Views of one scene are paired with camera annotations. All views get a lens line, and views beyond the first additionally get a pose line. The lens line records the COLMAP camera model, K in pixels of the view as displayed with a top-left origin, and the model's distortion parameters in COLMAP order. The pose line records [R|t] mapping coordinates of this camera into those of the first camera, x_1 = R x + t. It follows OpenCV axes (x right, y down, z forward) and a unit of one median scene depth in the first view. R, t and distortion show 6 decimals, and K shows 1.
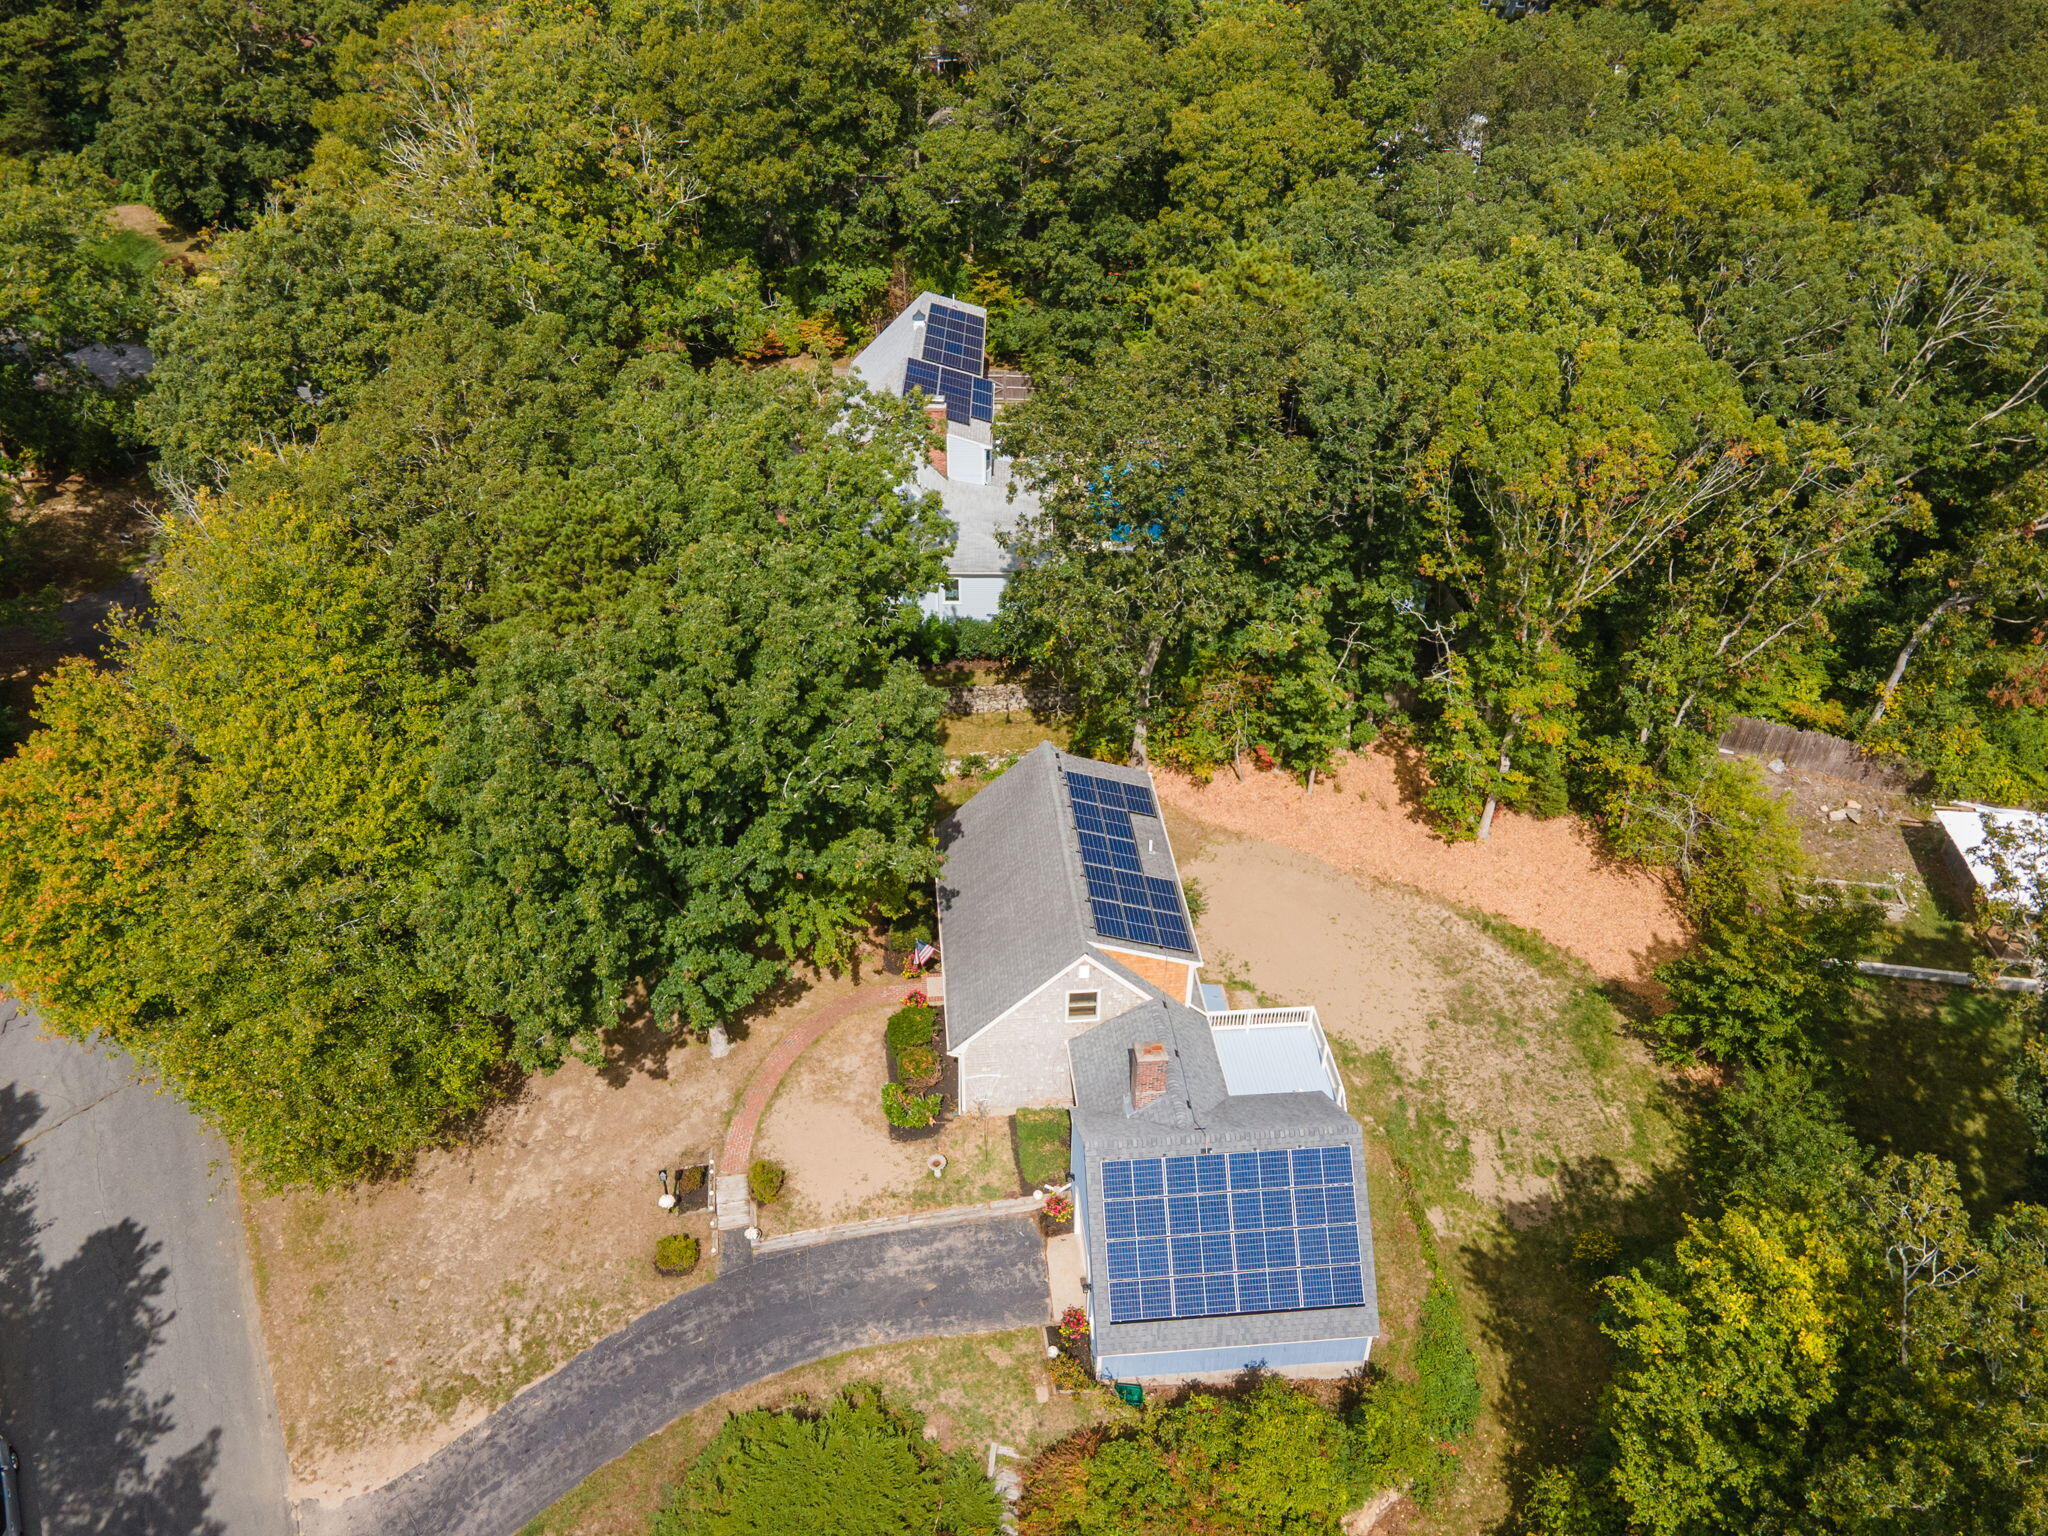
lens RADIAL K [[1744.9, 0, 1024.0], [0, 1744.9, 768.0], [0, 0, 1]] dist [0.047631, -0.003164]
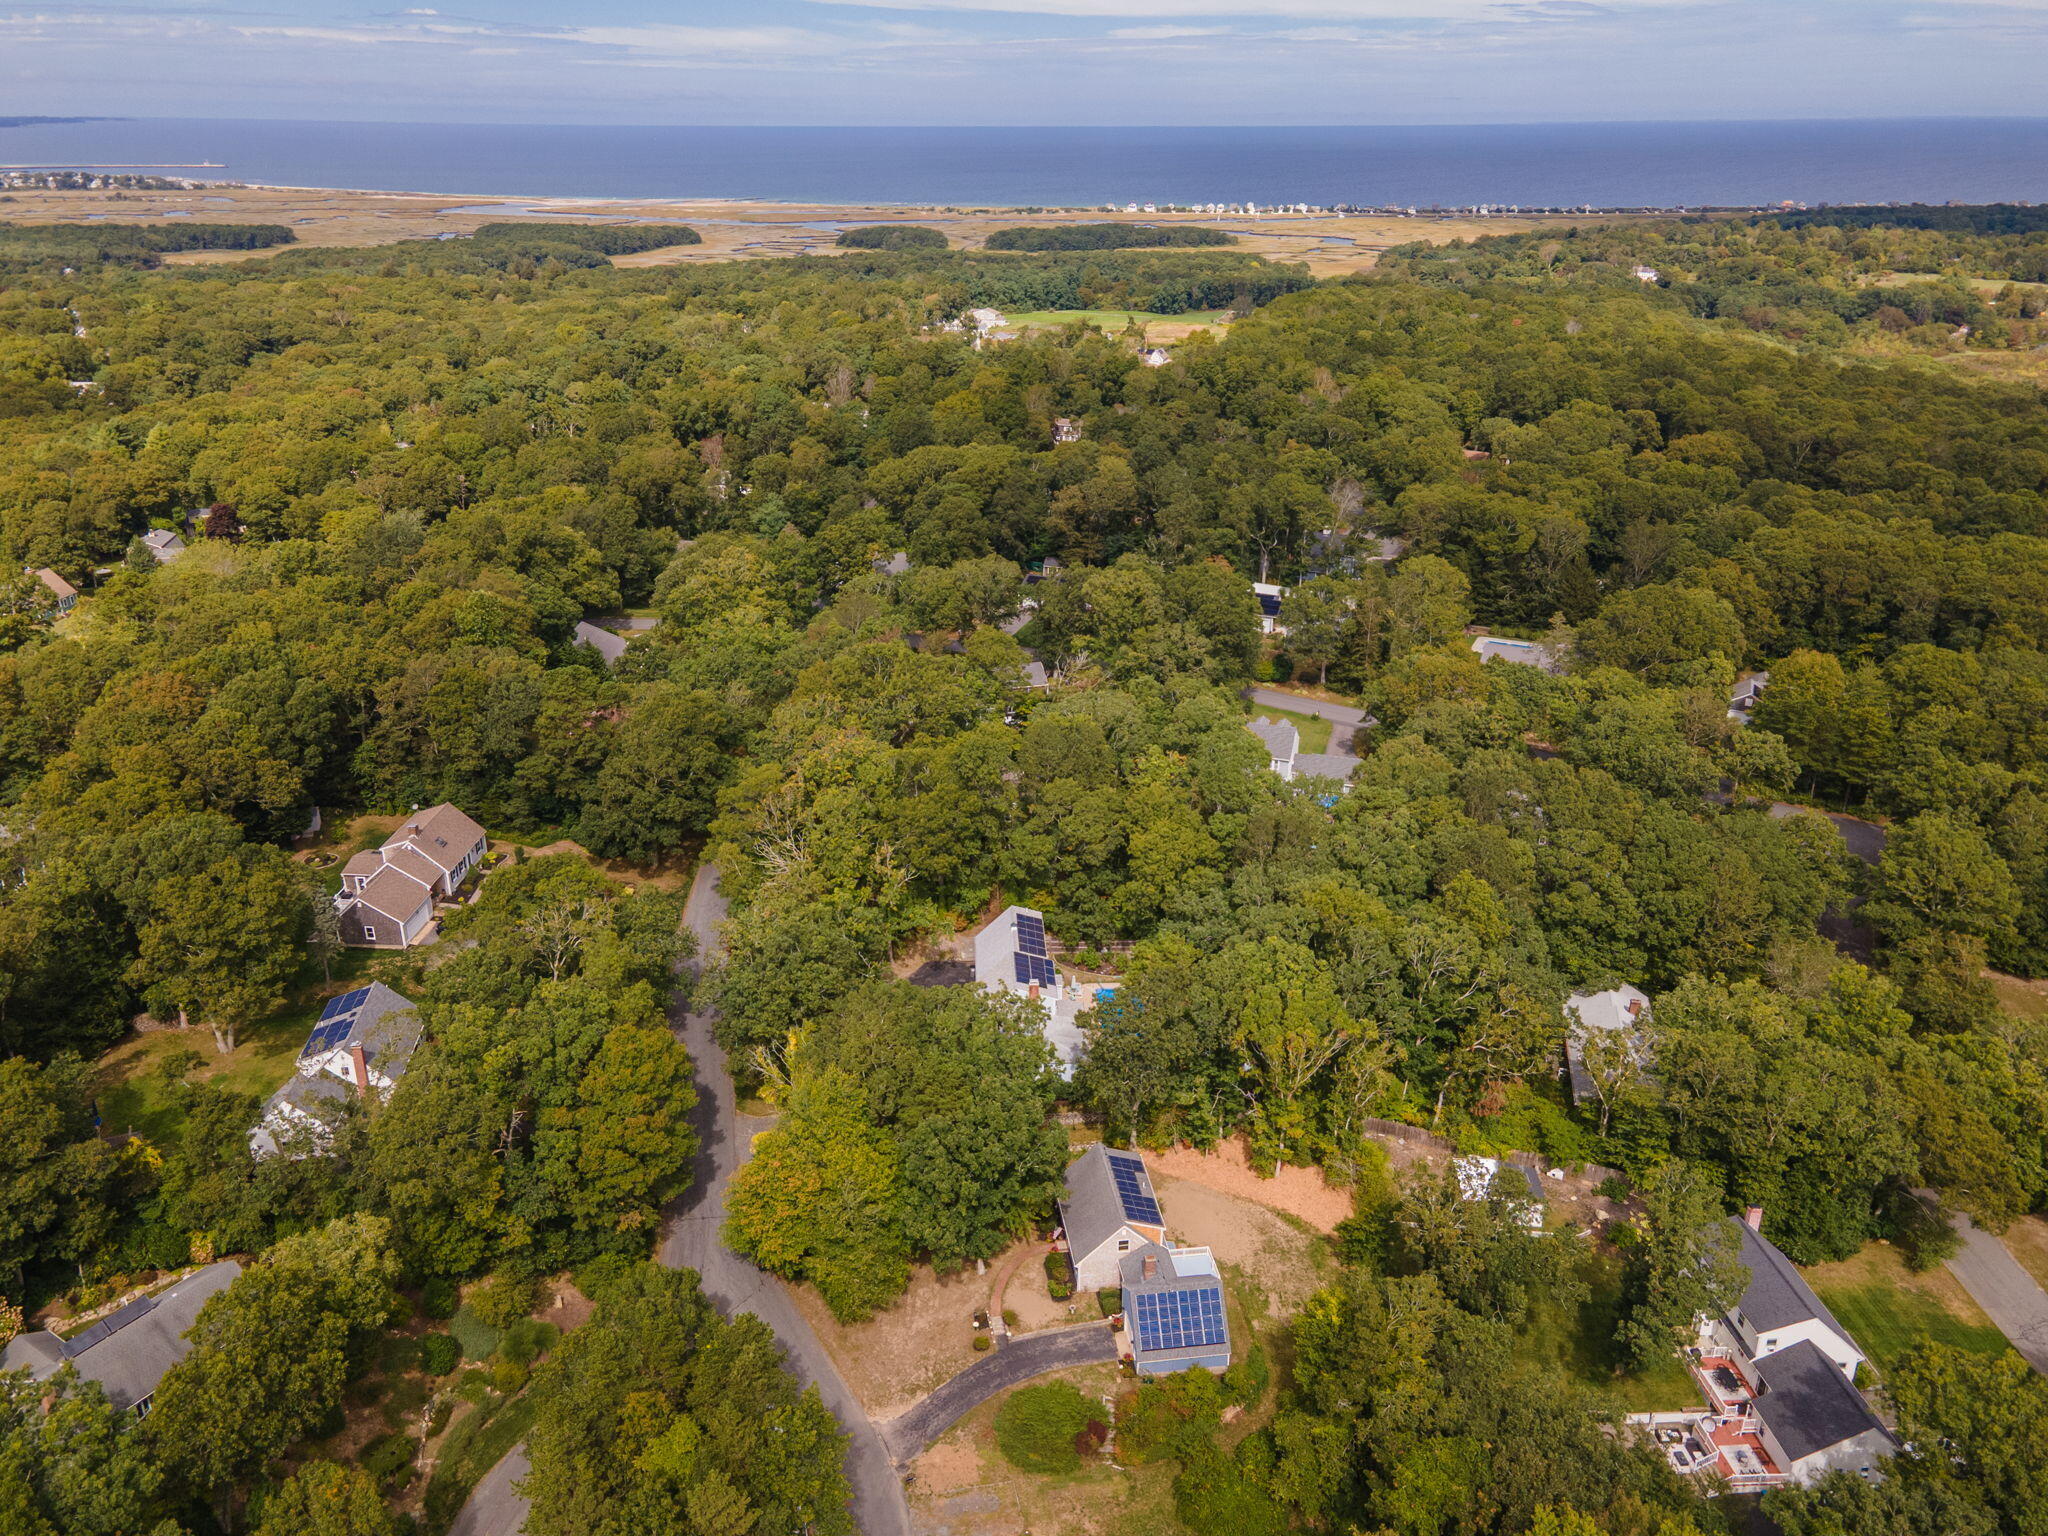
lens RADIAL K [[1370.9, 0, 1024.0], [0, 1370.9, 768.0], [0, 0, 1]] dist [-0.000104, -0.001278]
pose [[0.999572, -0.023629, 0.017232, -0.127600], [0.027170, 0.968311, -0.248267, -0.054956], [-0.010819, 0.248629, 0.968538, -1.149871]]
